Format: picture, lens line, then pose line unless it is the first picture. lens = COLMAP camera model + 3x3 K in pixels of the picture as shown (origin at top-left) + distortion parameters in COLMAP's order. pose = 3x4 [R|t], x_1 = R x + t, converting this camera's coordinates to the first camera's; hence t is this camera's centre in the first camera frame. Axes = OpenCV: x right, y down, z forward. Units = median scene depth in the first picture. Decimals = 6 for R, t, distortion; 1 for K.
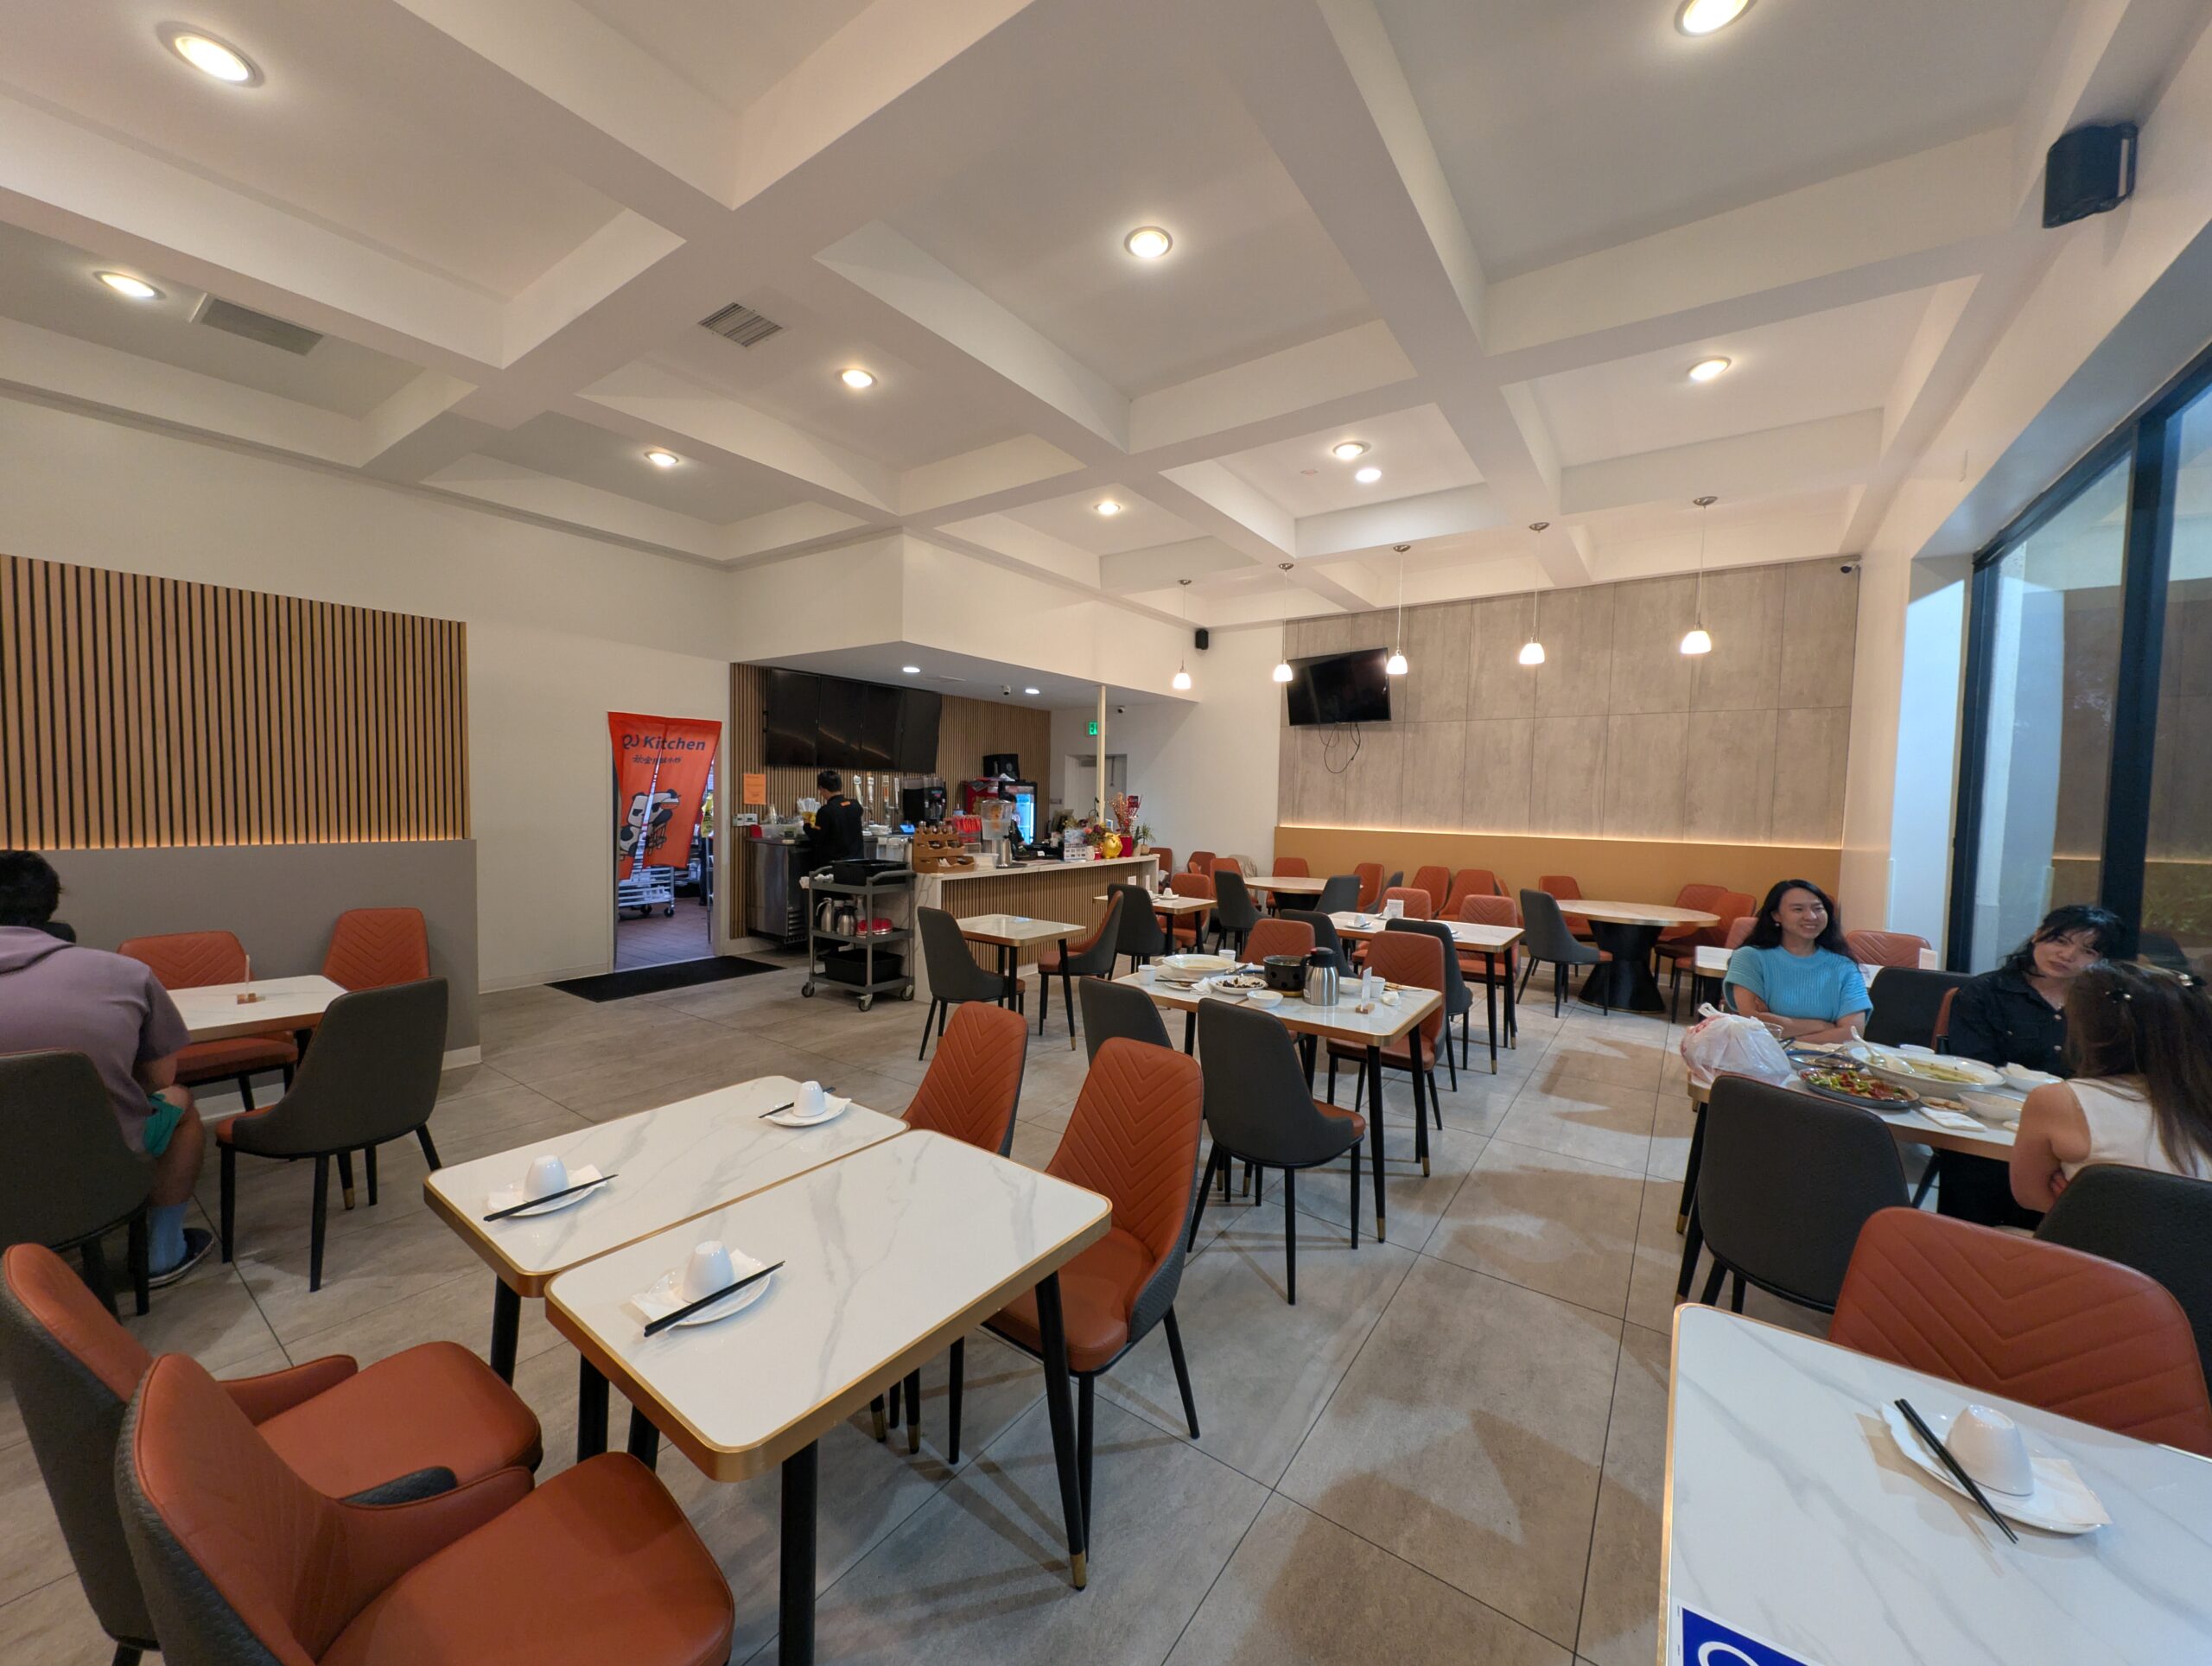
lens RADIAL K [[831.8, 0, 1097.7], [0, 831.8, 833.3], [0, 0, 1]] dist [0.000383, 0.000014]
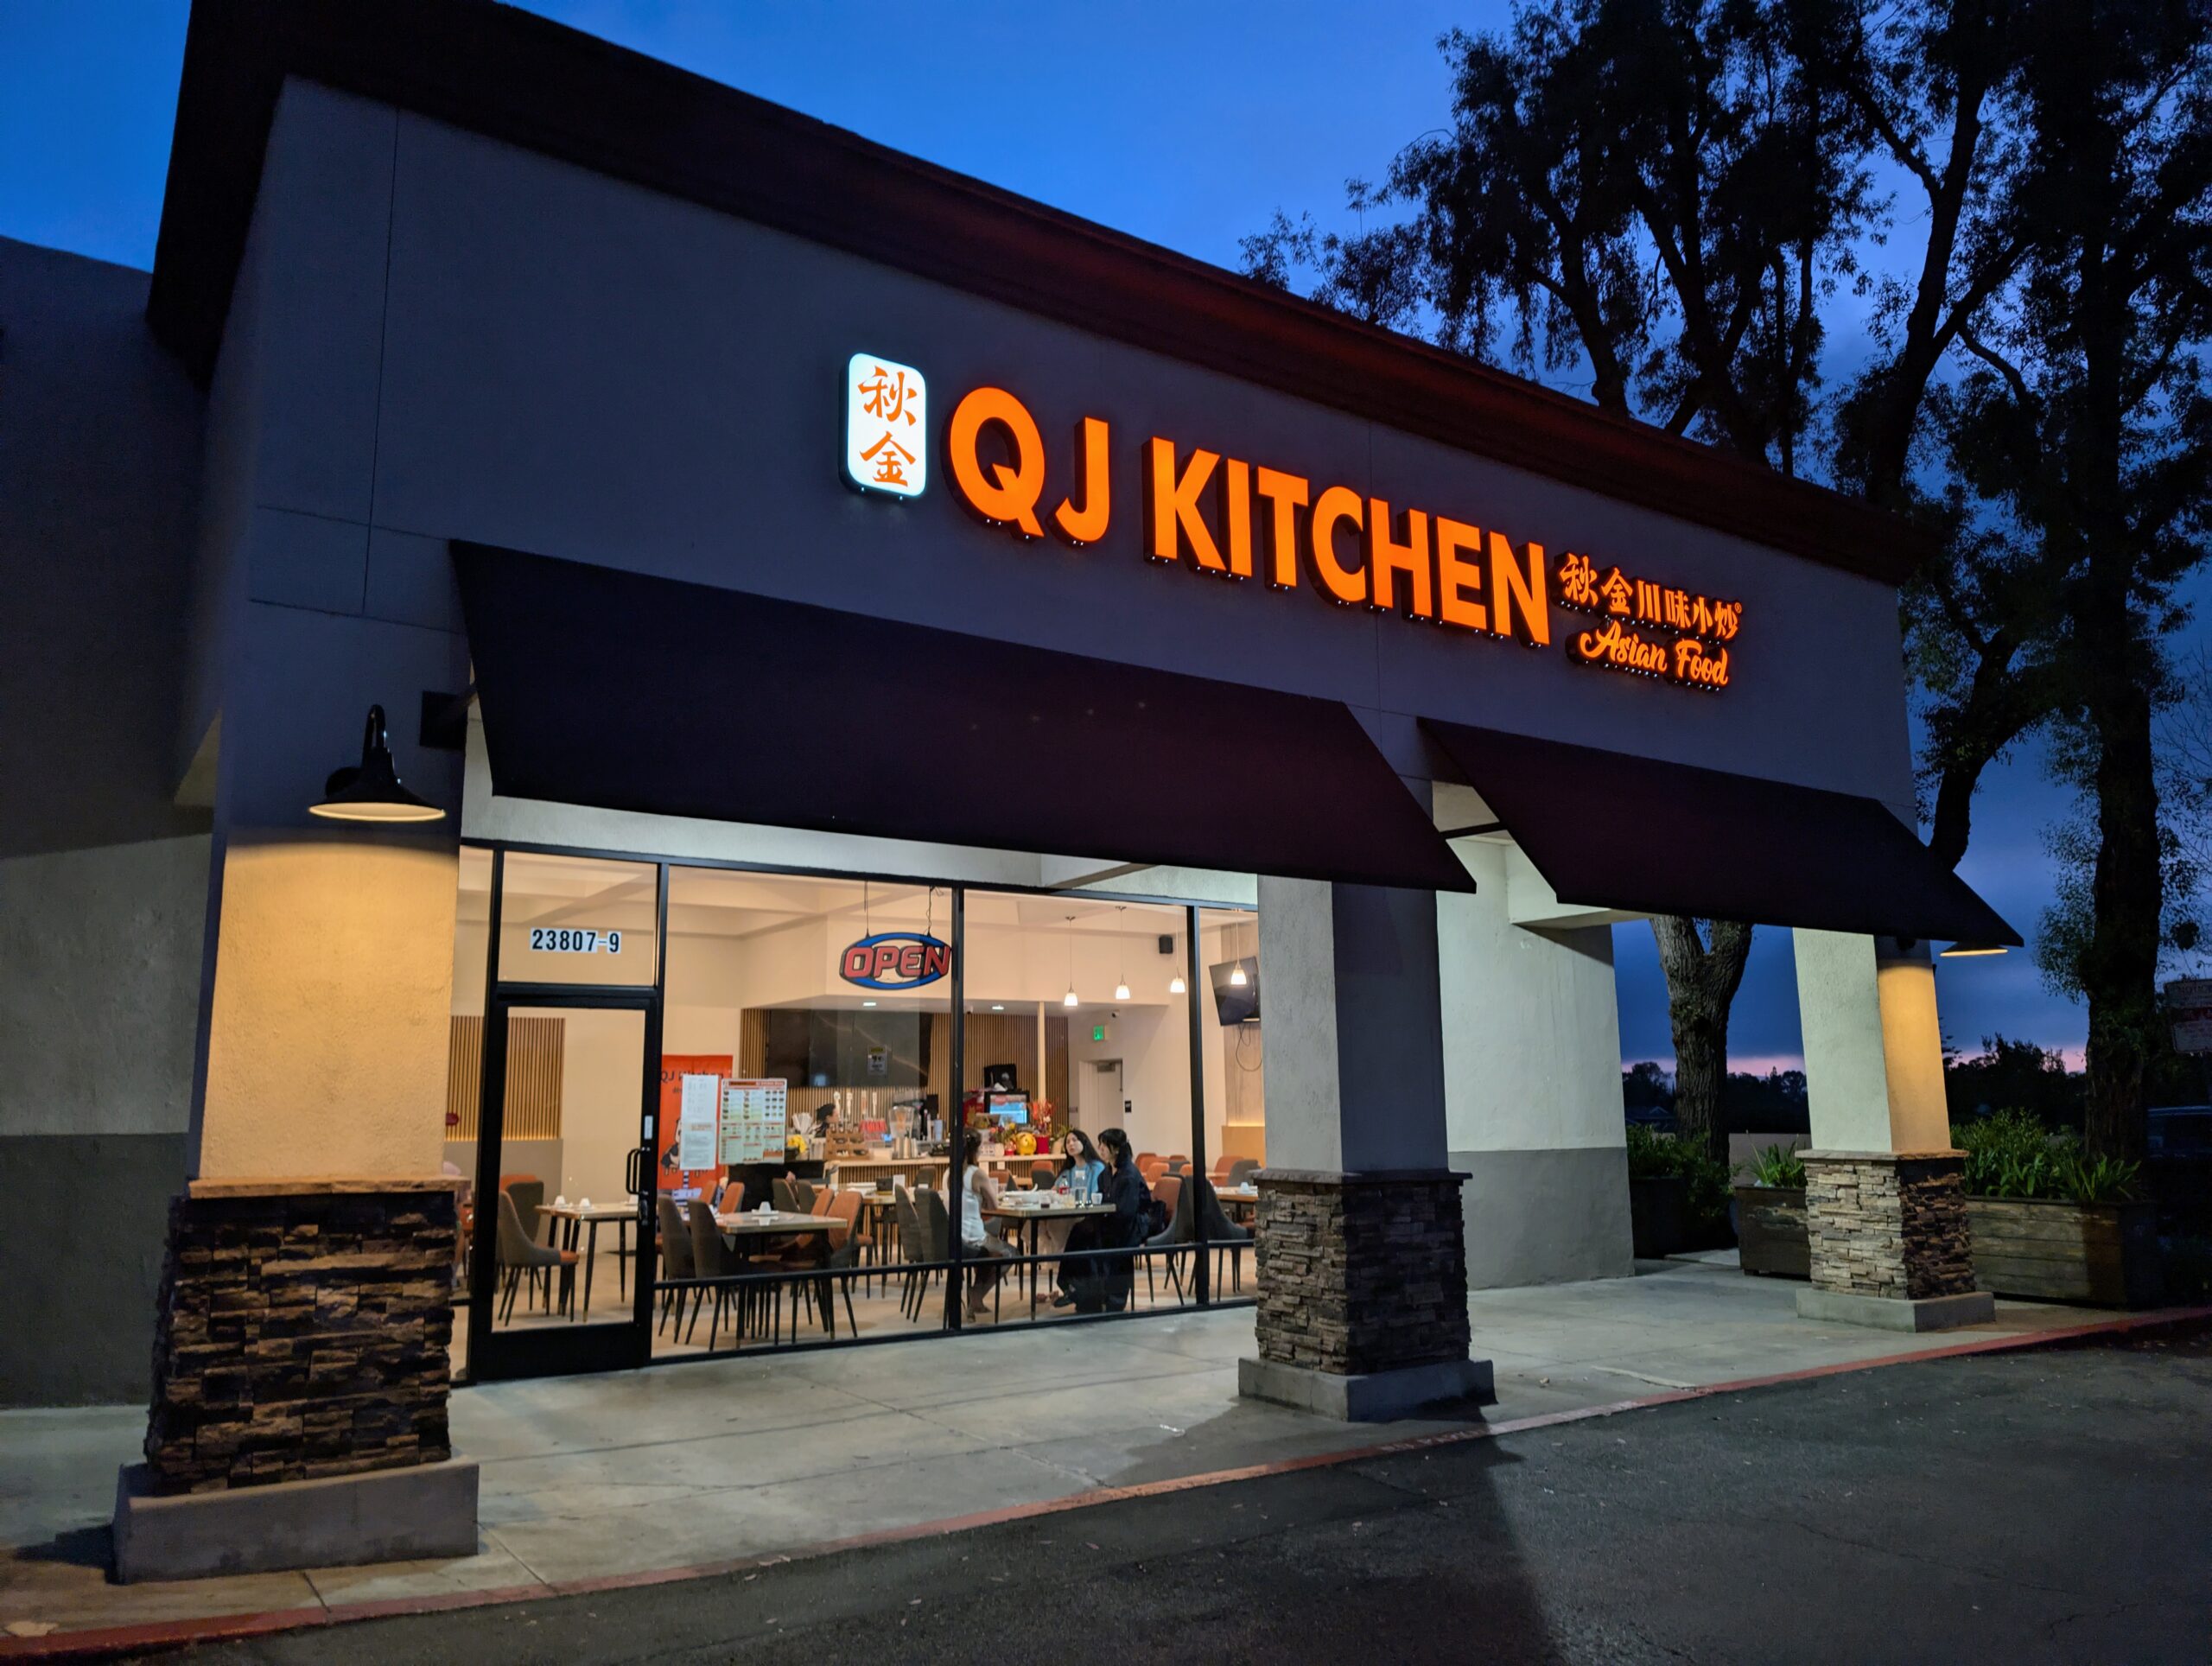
lens RADIAL K [[1563.6, 0, 1106.5], [0, 1563.6, 835.5], [0, 0, 1]] dist [-0.001342, -0.000246]
pose [[0.940784, -0.094968, -0.325431, 0.844928], [0.021296, 0.974620, -0.222851, 0.080944], [0.338336, 0.202725, 0.918930, -1.024182]]
